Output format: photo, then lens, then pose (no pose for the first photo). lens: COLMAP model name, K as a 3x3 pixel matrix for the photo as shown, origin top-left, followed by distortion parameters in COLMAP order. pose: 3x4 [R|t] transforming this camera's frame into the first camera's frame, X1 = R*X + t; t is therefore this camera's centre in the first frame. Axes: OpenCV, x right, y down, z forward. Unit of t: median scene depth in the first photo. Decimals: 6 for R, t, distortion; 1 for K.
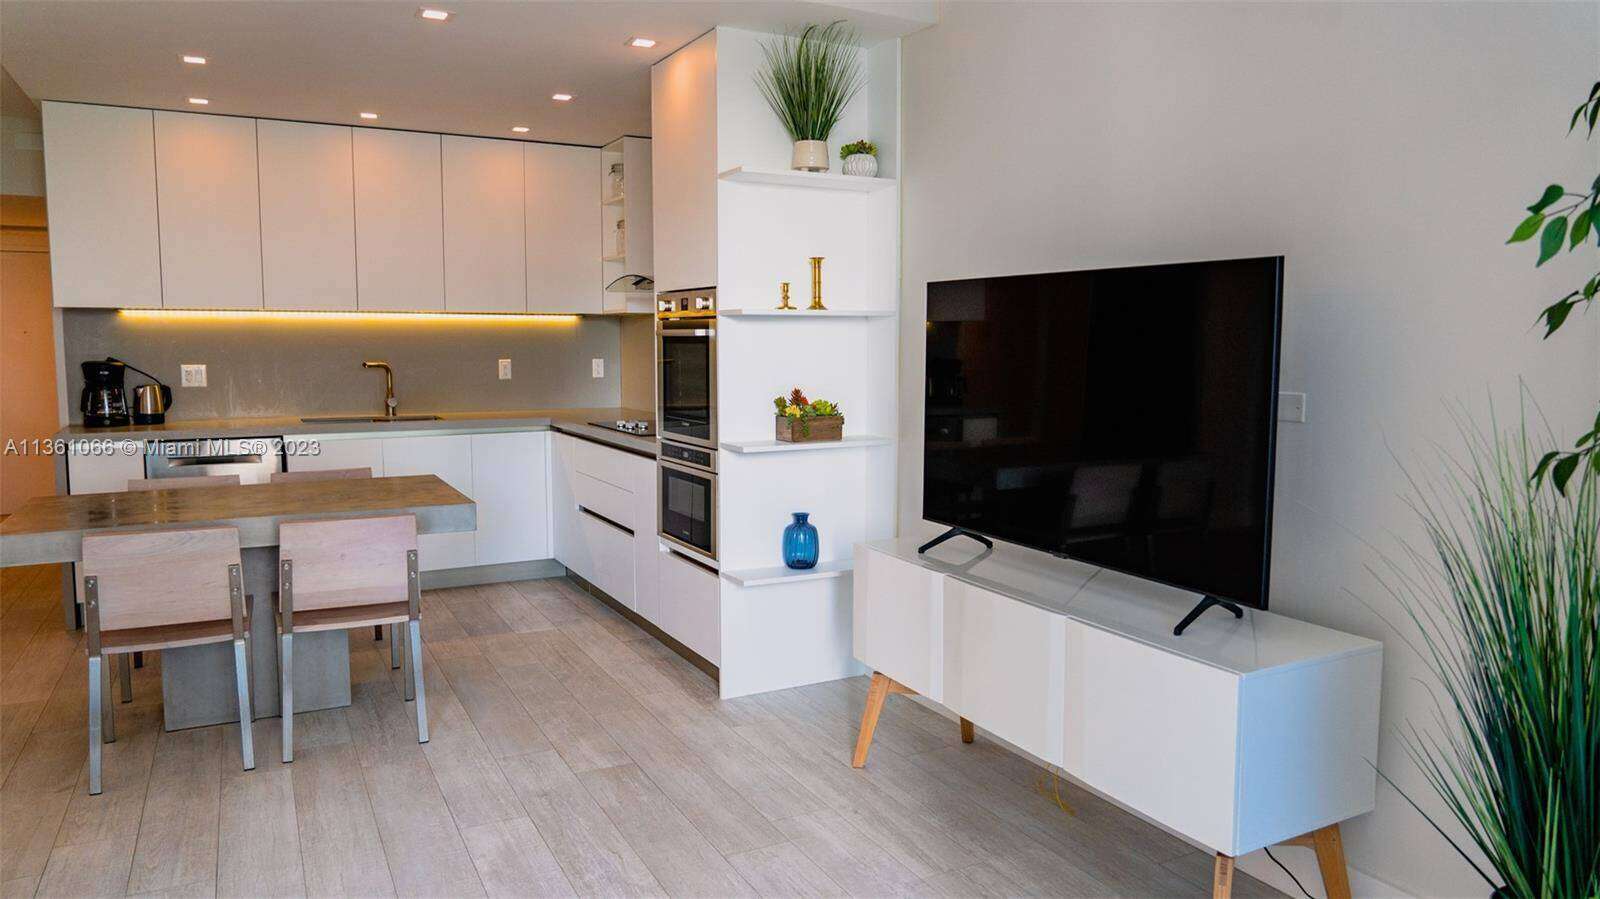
lens RADIAL K [[1079.7, 0, 807.6], [0, 1079.7, 443.5], [0, 0, 1]] dist [-0.022708, 0.004410]
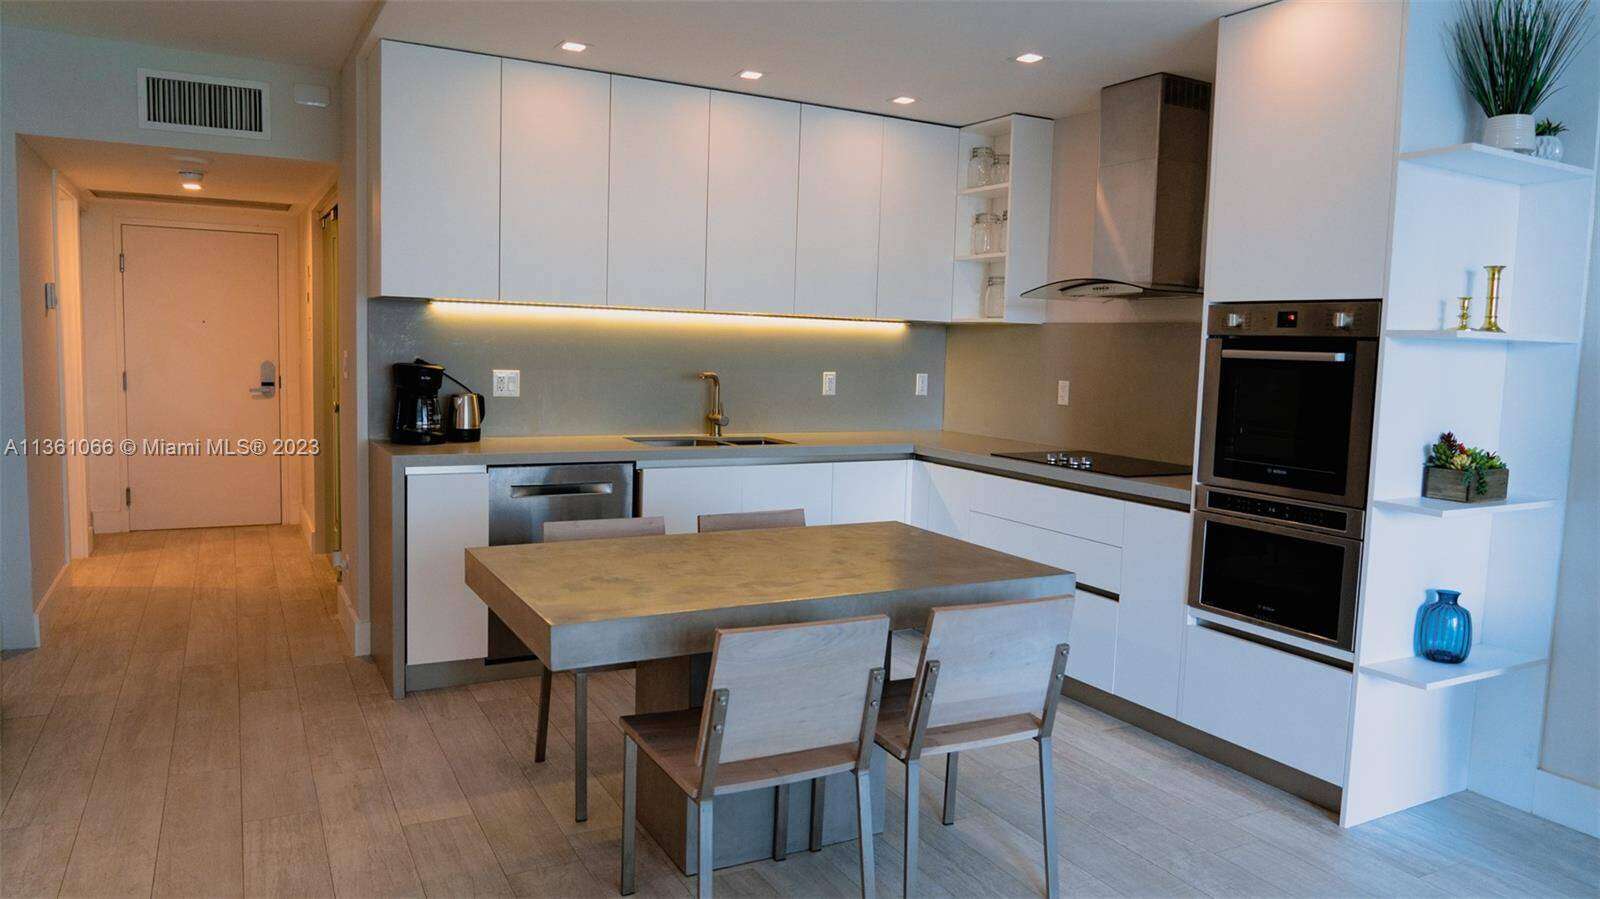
lens RADIAL K [[1079.7, 0, 807.6], [0, 1079.7, 443.5], [0, 0, 1]] dist [-0.022708, 0.004410]
pose [[0.999588, 0.027137, 0.009395, -0.438656], [-0.027091, 0.999620, -0.005061, -0.023787], [-0.009529, 0.004804, 0.999943, 0.207657]]
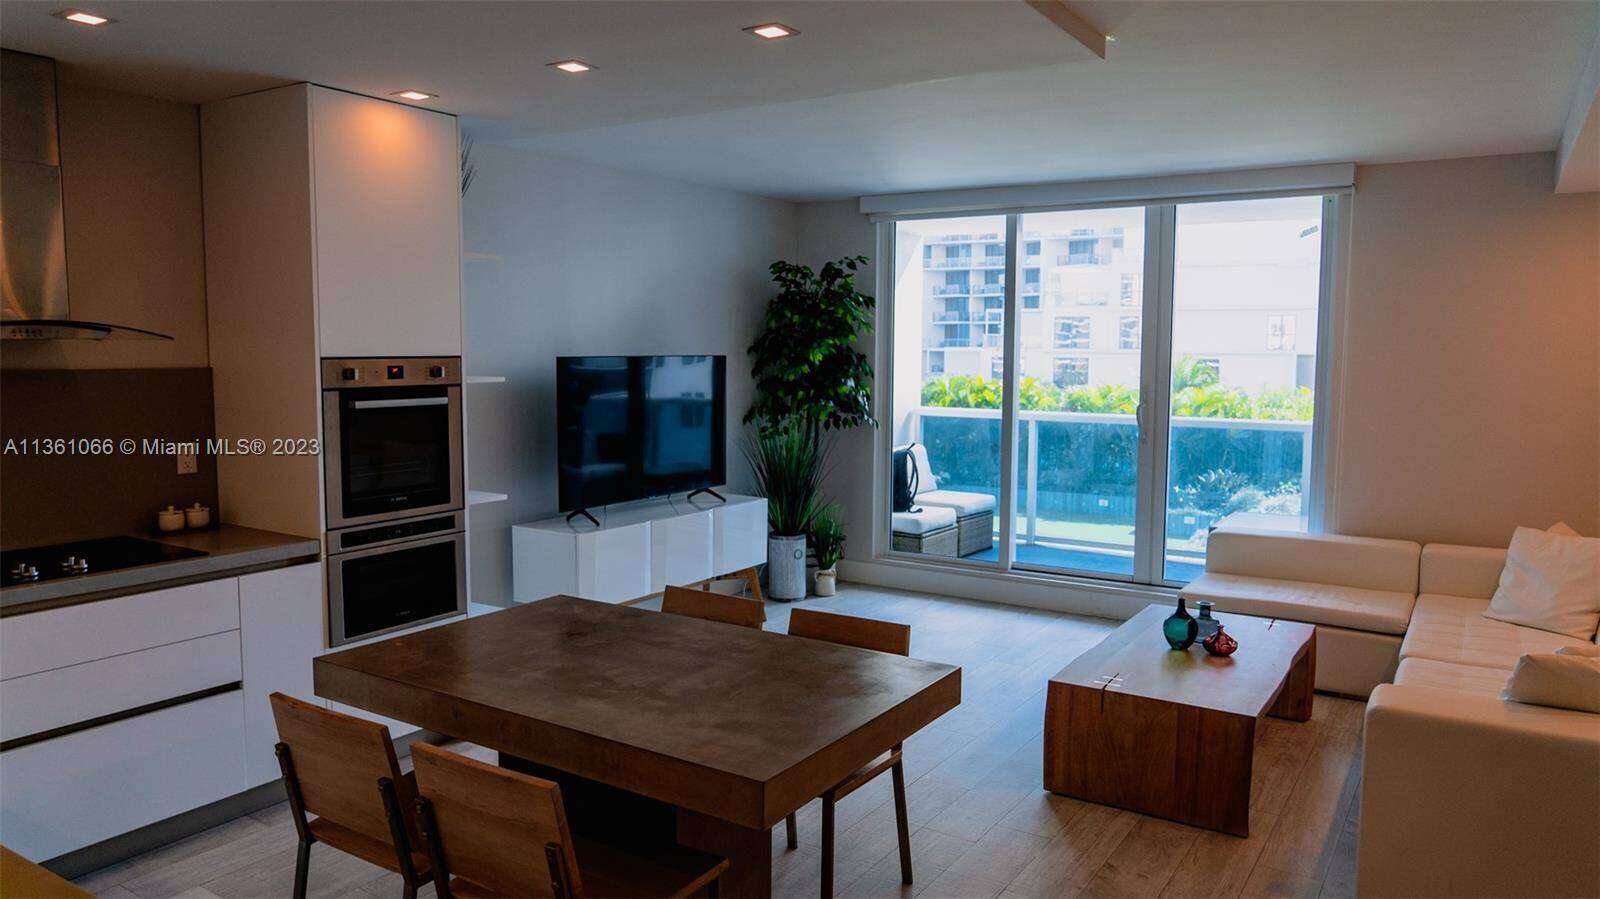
lens RADIAL K [[1079.7, 0, 807.6], [0, 1079.7, 443.5], [0, 0, 1]] dist [-0.022708, 0.004410]
pose [[-0.485752, -0.084842, 0.869970, -1.037339], [0.077794, 0.987133, 0.139704, -0.159351], [-0.870628, 0.135540, -0.472901, 1.063241]]
